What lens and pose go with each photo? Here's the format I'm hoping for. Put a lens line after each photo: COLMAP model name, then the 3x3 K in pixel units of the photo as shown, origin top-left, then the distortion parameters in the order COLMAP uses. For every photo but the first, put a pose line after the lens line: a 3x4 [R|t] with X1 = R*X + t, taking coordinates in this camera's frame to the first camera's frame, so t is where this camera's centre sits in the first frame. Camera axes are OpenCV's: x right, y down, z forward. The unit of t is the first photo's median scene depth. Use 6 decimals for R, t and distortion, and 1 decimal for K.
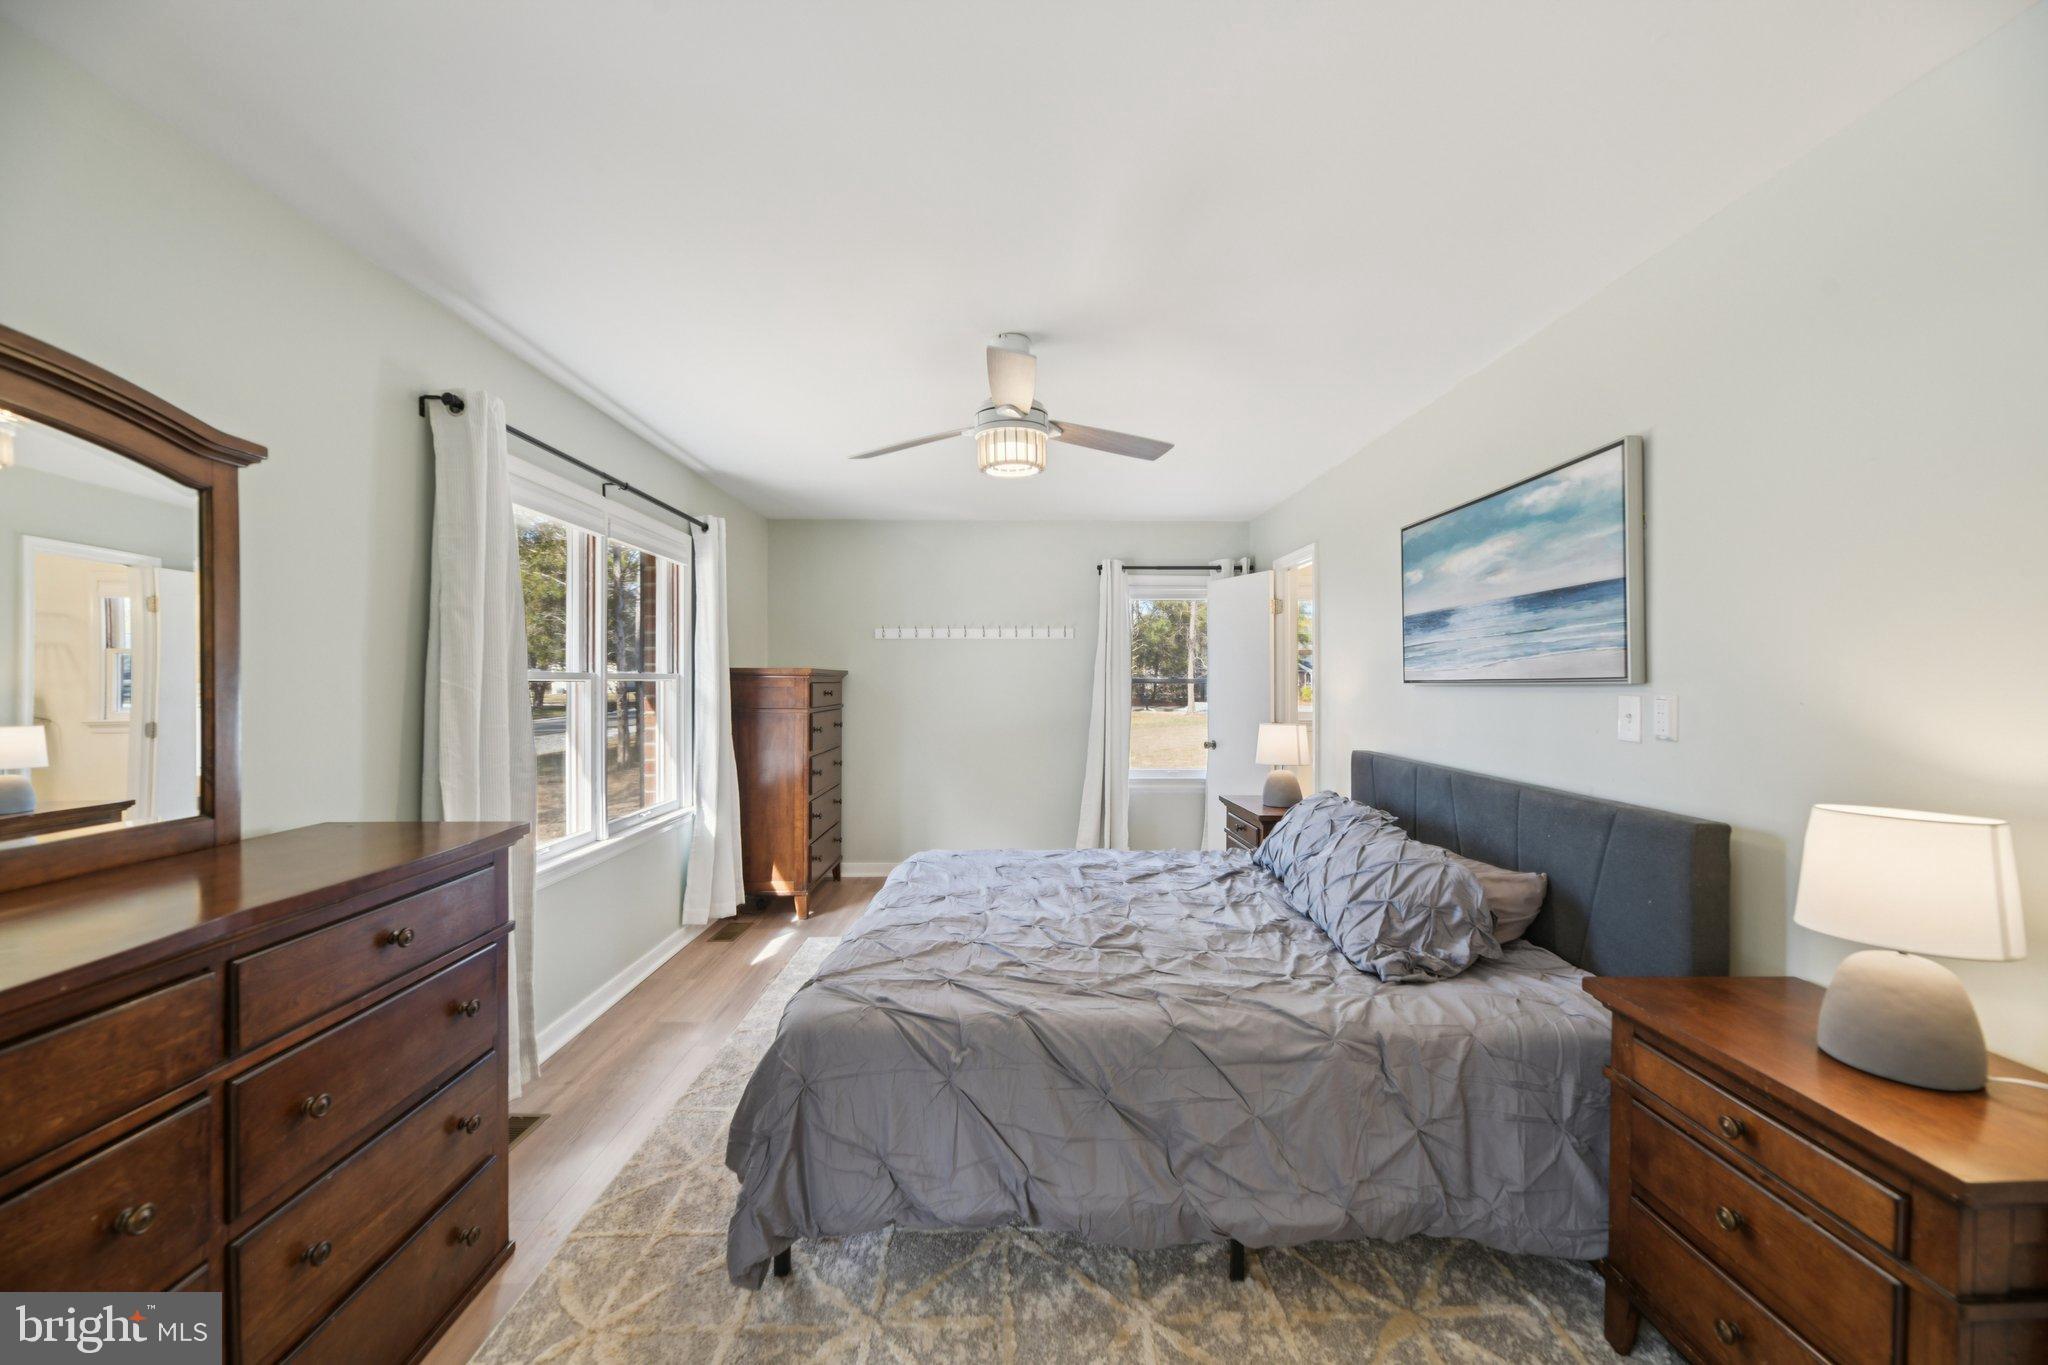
lens RADIAL K [[827.3, 0, 1034.9], [0, 827.3, 682.2], [0, 0, 1]] dist [0.000859, -0.002613]
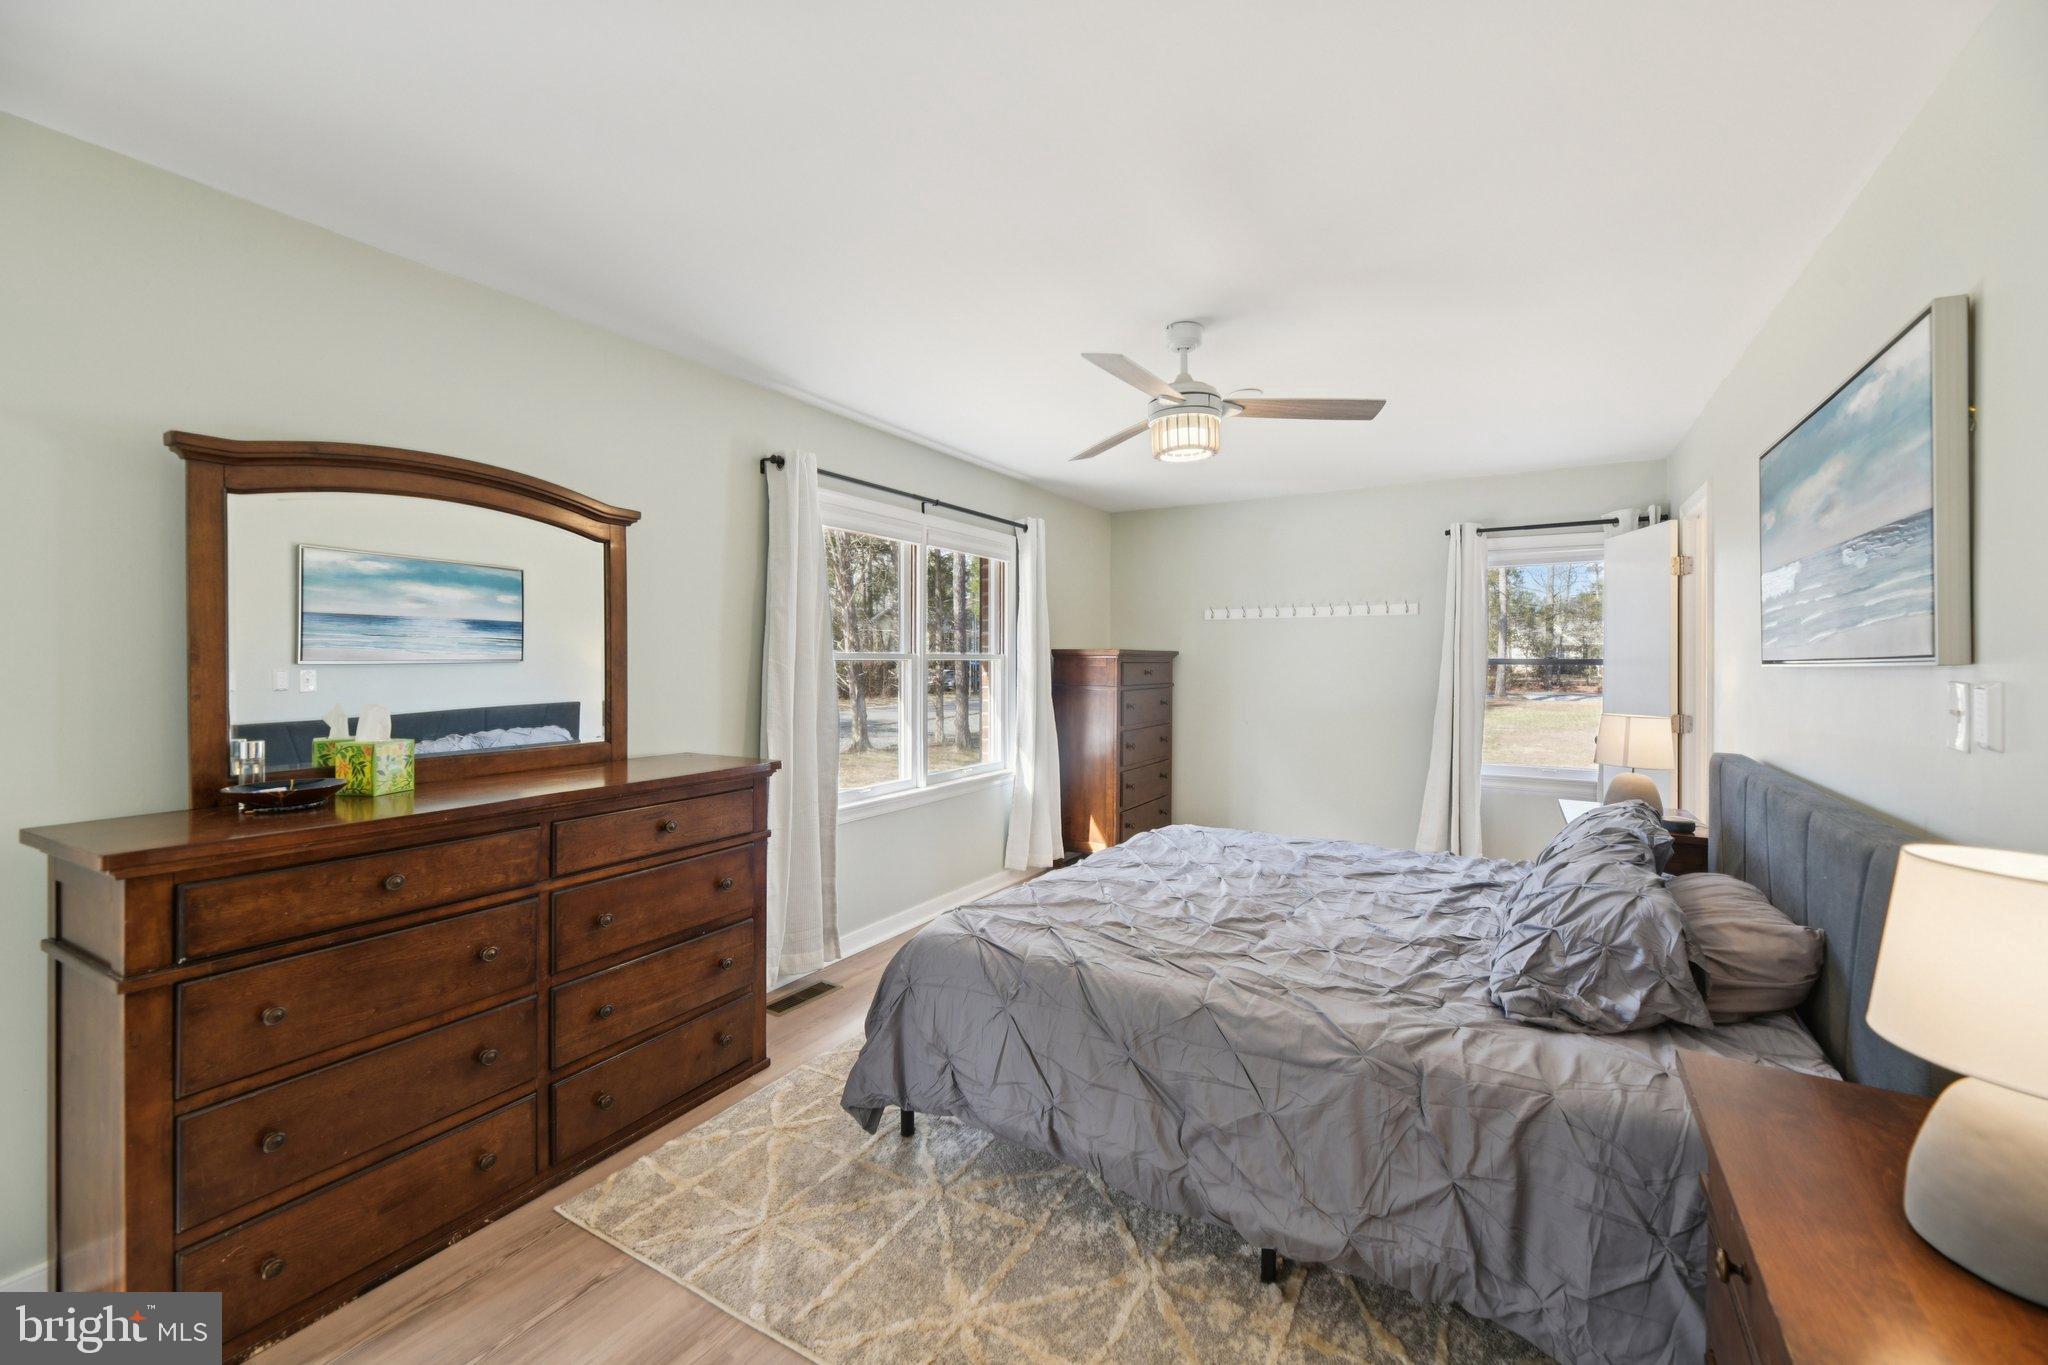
lens RADIAL K [[827.3, 0, 1032.4], [0, 827.3, 665.5], [0, 0, 1]] dist [0.000859, -0.002613]
pose [[0.852002, 0.004077, -0.523523, 0.436058], [-0.002531, 0.999990, 0.003668, 0.001859], [0.523533, -0.001800, 0.852004, 0.033107]]
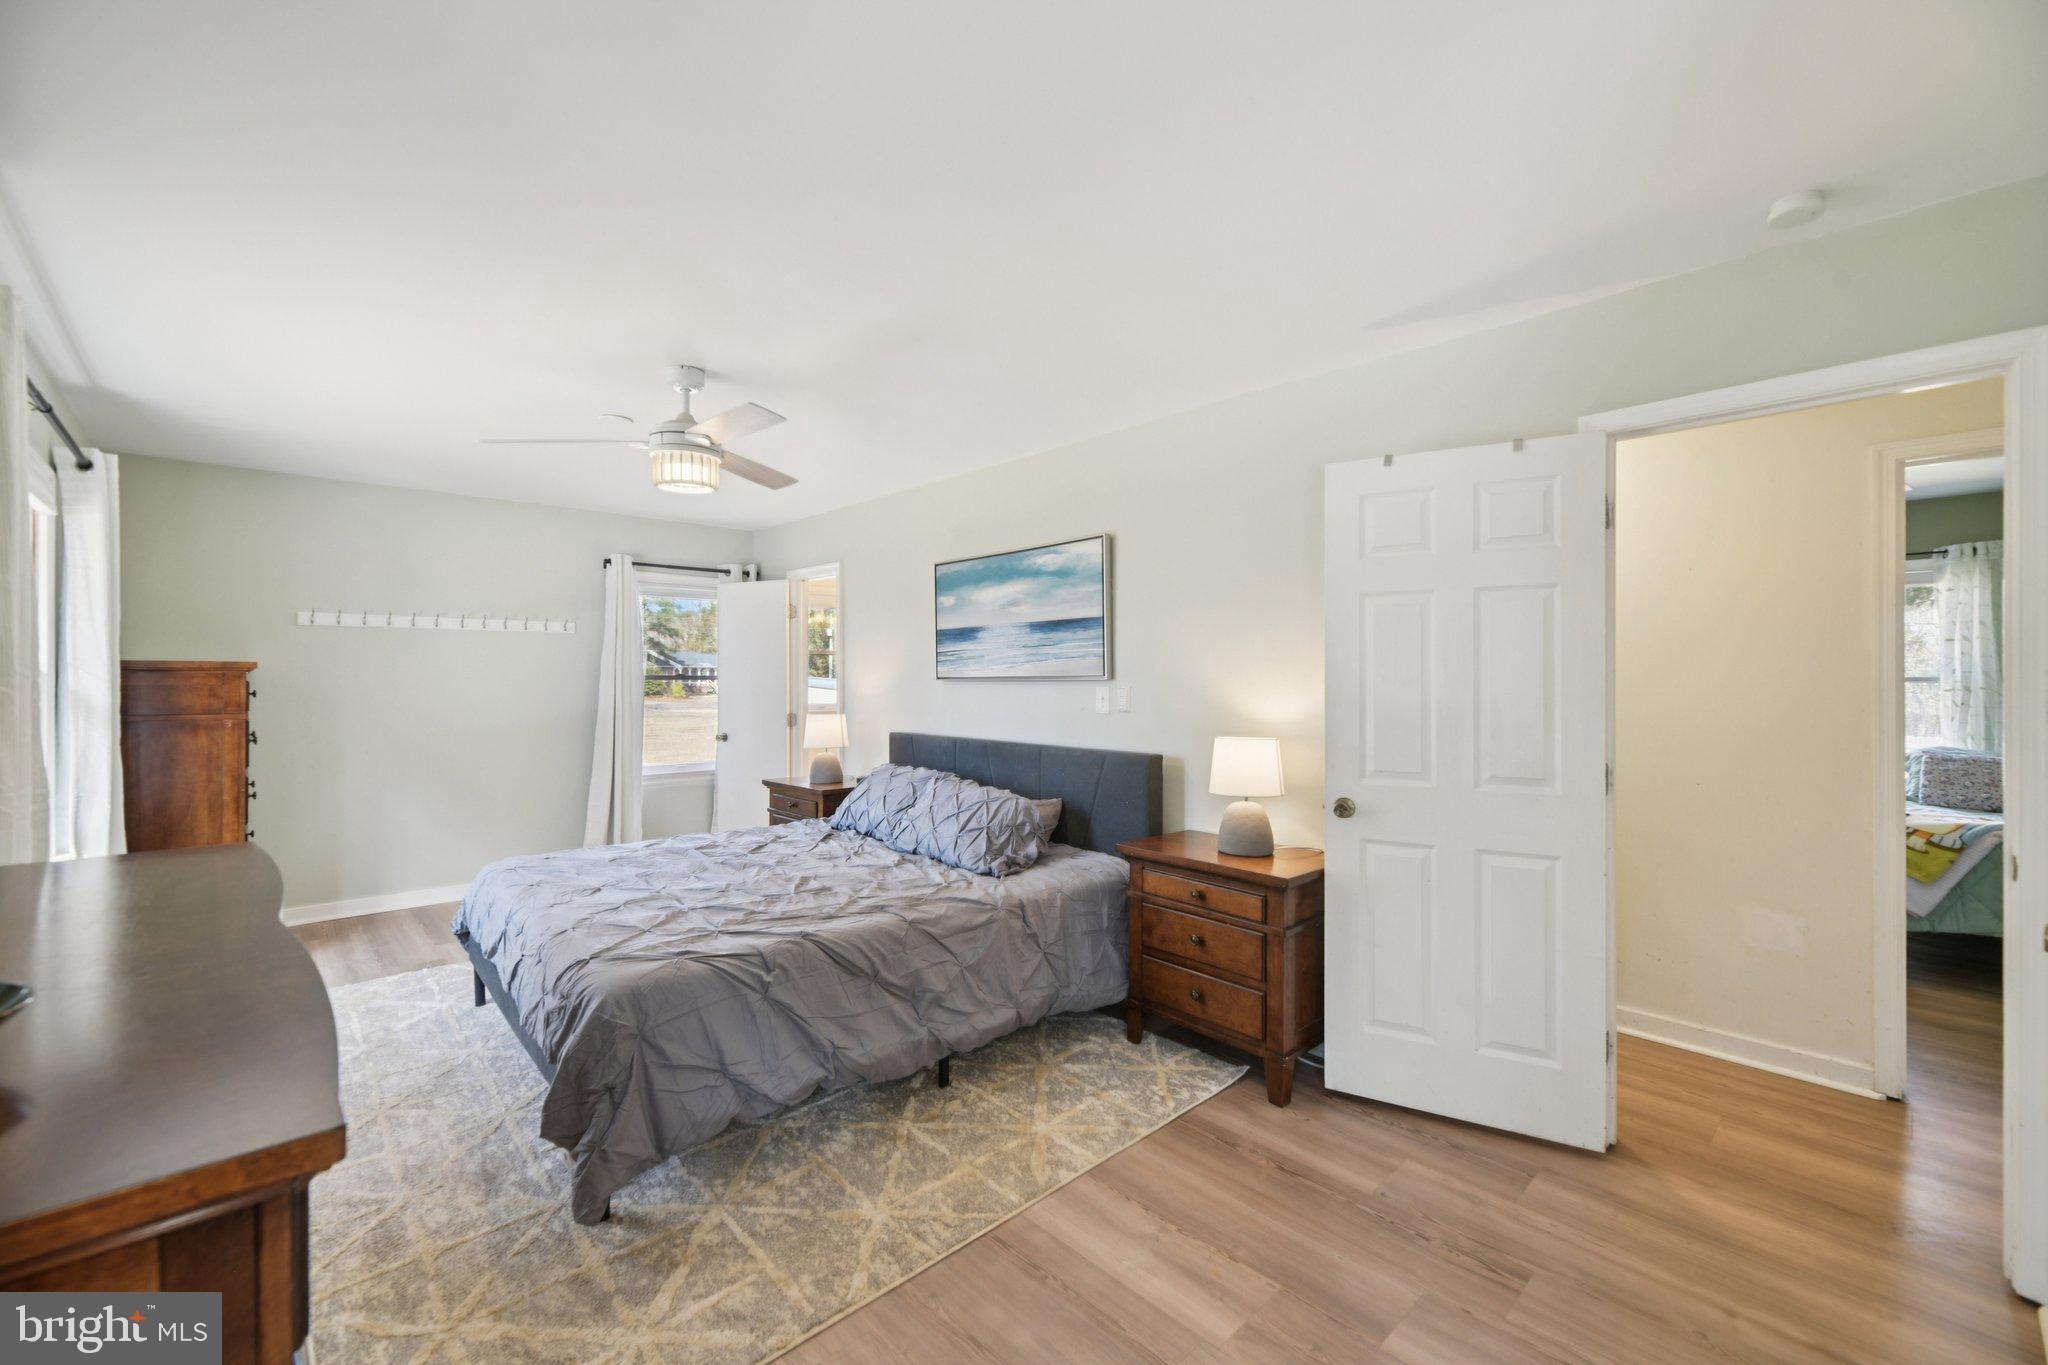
lens RADIAL K [[827.3, 0, 1031.0], [0, 827.3, 677.7], [0, 0, 1]] dist [0.000859, -0.002613]
pose [[0.747711, -0.000920, 0.664024, -0.522833], [0.001089, 0.999999, 0.000159, -0.002231], [-0.664023, 0.000605, 0.747711, -0.169407]]
